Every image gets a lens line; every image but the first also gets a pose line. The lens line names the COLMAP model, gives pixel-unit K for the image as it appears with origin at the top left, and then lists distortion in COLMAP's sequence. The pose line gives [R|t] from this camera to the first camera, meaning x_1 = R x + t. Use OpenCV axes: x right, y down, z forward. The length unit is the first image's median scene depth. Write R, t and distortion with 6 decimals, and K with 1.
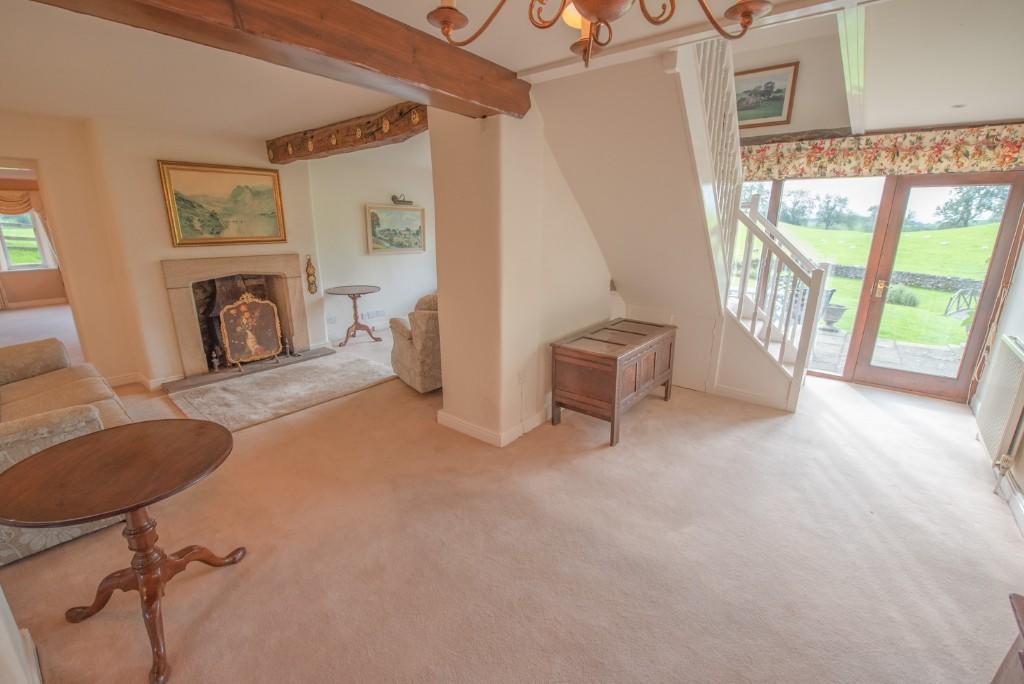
lens RADIAL K [[439.9, 0, 510.9], [0, 439.9, 338.7], [0, 0, 1]] dist [-0.003217, -0.000425]
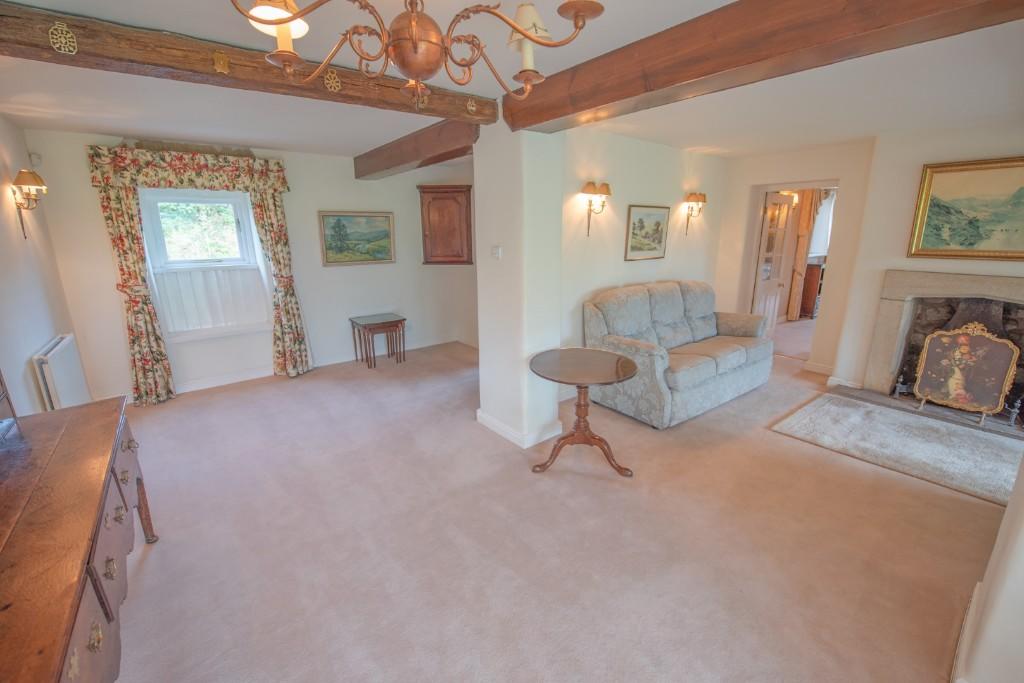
lens RADIAL K [[437.7, 0, 513.5], [0, 437.7, 342.6], [0, 0, 1]] dist [-0.002537, -0.000569]
pose [[-0.231724, 0.240435, -0.942600, 0.342711], [-0.247636, 0.922472, 0.296178, -0.105453], [0.940734, 0.302054, -0.154219, 0.395938]]
